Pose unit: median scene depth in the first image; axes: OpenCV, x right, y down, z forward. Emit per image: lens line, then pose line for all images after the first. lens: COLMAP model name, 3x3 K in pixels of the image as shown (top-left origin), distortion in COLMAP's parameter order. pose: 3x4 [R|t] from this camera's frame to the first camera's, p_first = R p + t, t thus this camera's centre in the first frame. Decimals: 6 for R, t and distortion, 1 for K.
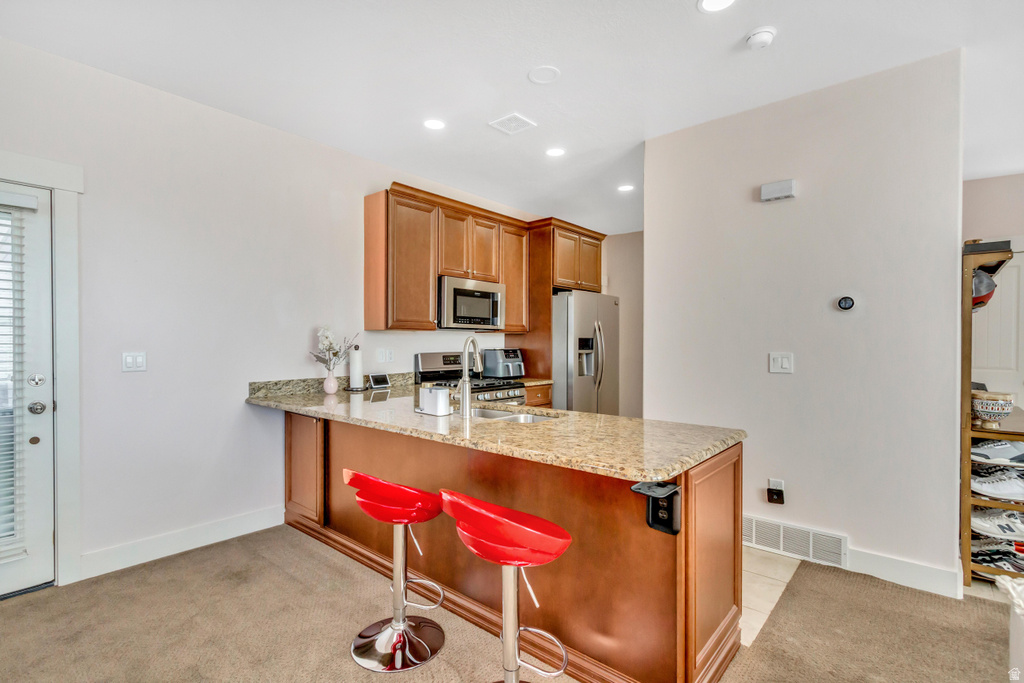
lens RADIAL K [[469.5, 0, 507.0], [0, 469.5, 345.9], [0, 0, 1]] dist [0.009130, -0.001225]
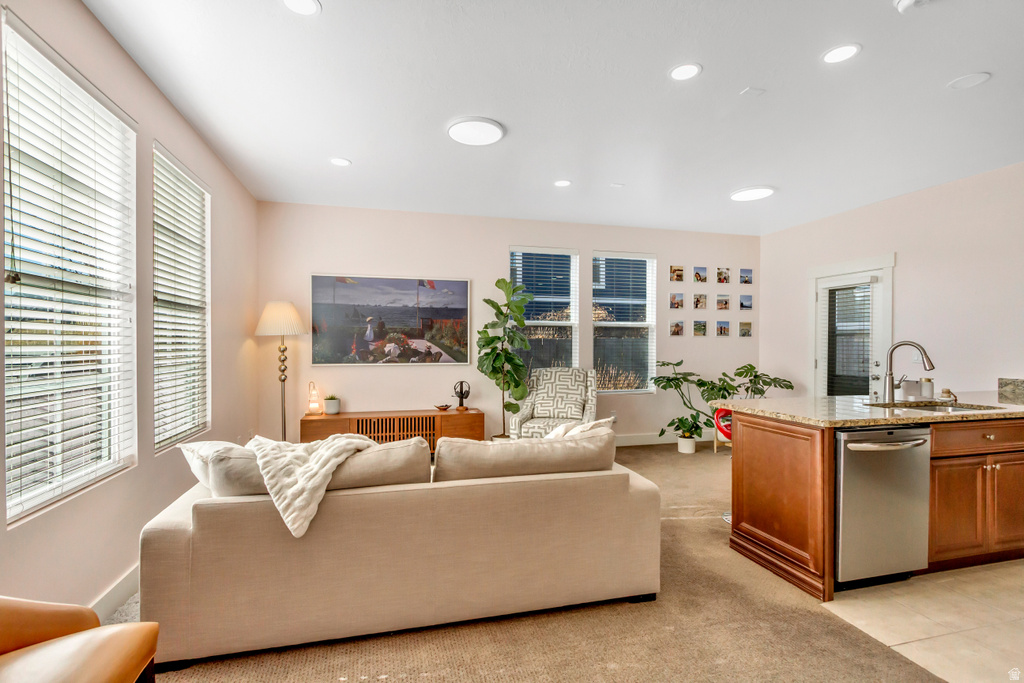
lens RADIAL K [[469.5, 0, 507.9], [0, 469.5, 347.1], [0, 0, 1]] dist [0.009130, -0.001225]
pose [[-0.548683, 0.005319, -0.836013, 0.862914], [-0.009904, 0.999868, 0.012862, -0.005567], [0.835972, 0.015338, -0.548558, 0.422612]]
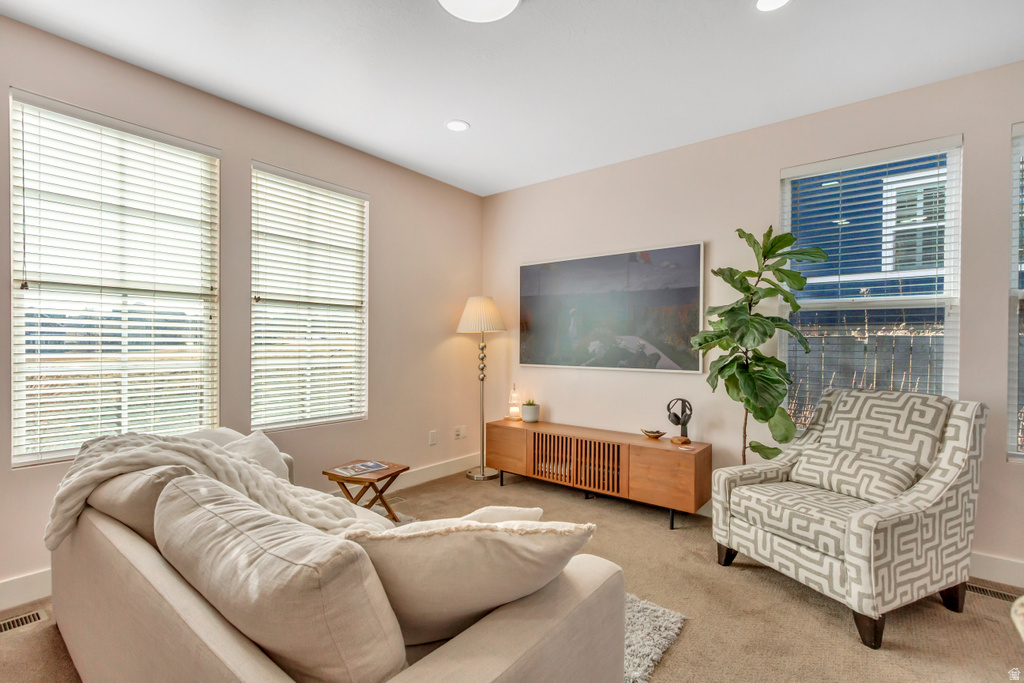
lens RADIAL K [[469.5, 0, 510.8], [0, 469.5, 345.3], [0, 0, 1]] dist [0.009130, -0.001225]
pose [[-0.997905, -0.007306, -0.064276, 0.272232], [-0.008012, 0.999910, 0.010728, 0.002858], [0.064192, 0.011221, -0.997874, 0.430321]]
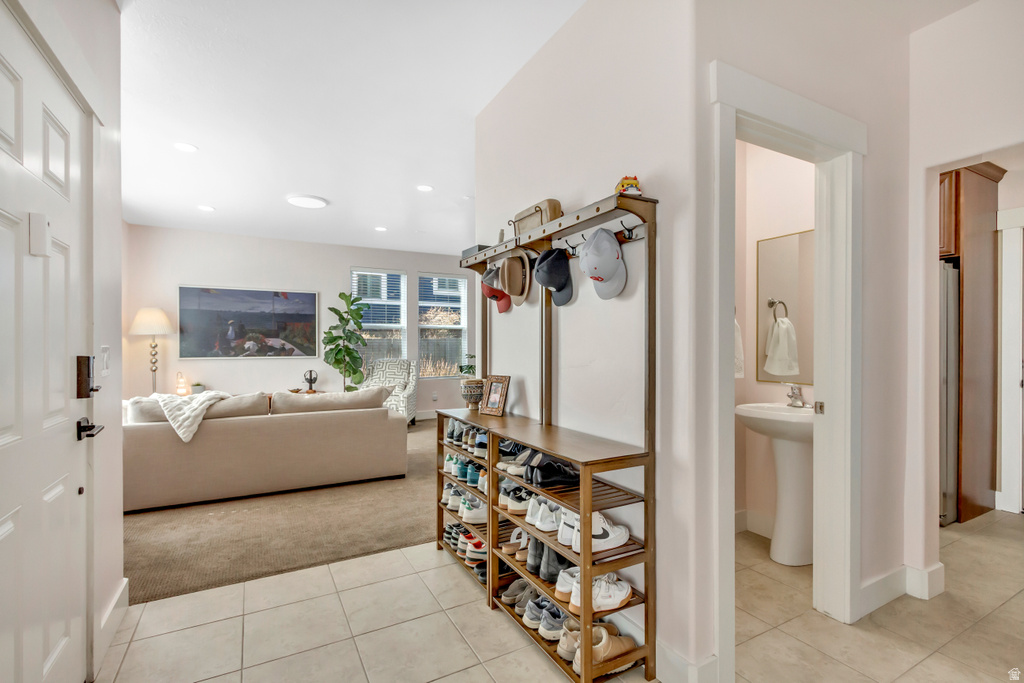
lens RADIAL K [[469.5, 0, 511.5], [0, 469.5, 345.9], [0, 0, 1]] dist [0.009130, -0.001225]
pose [[-0.328214, 0.002345, -0.944600, 1.177413], [-0.006584, 0.999967, 0.004770, 0.004904], [0.944580, 0.007785, -0.328188, 0.803864]]
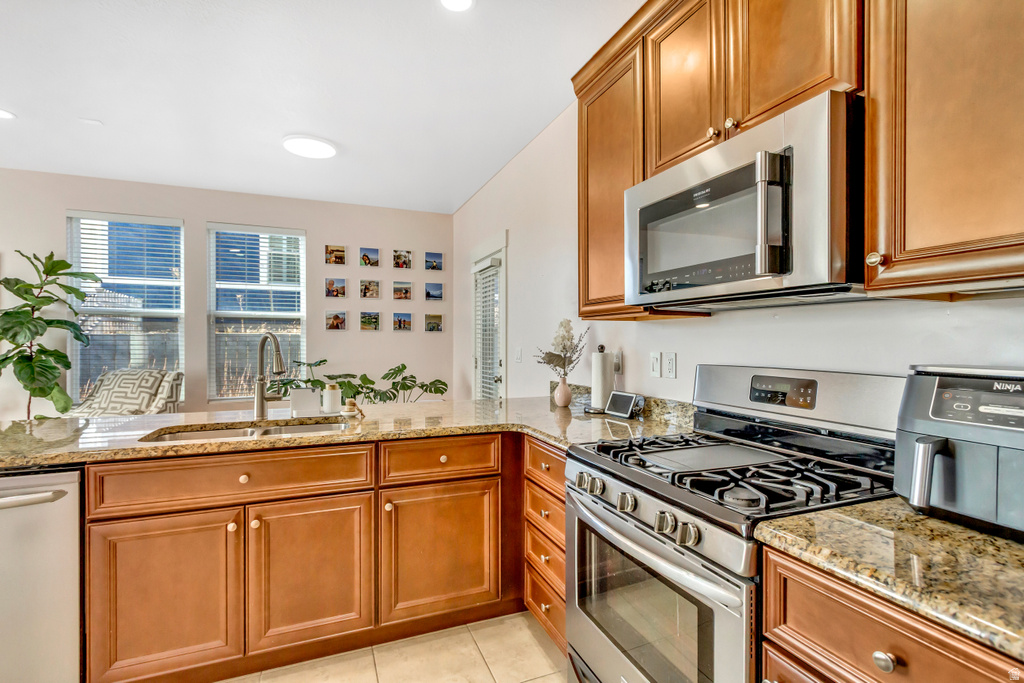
lens RADIAL K [[469.5, 0, 509.5], [0, 469.5, 343.6], [0, 0, 1]] dist [0.009130, -0.001225]
pose [[-0.445071, 0.001332, -0.895494, 0.278760], [-0.011807, 0.999903, 0.007356, -0.005521], [0.895417, 0.013847, -0.445013, 0.968496]]
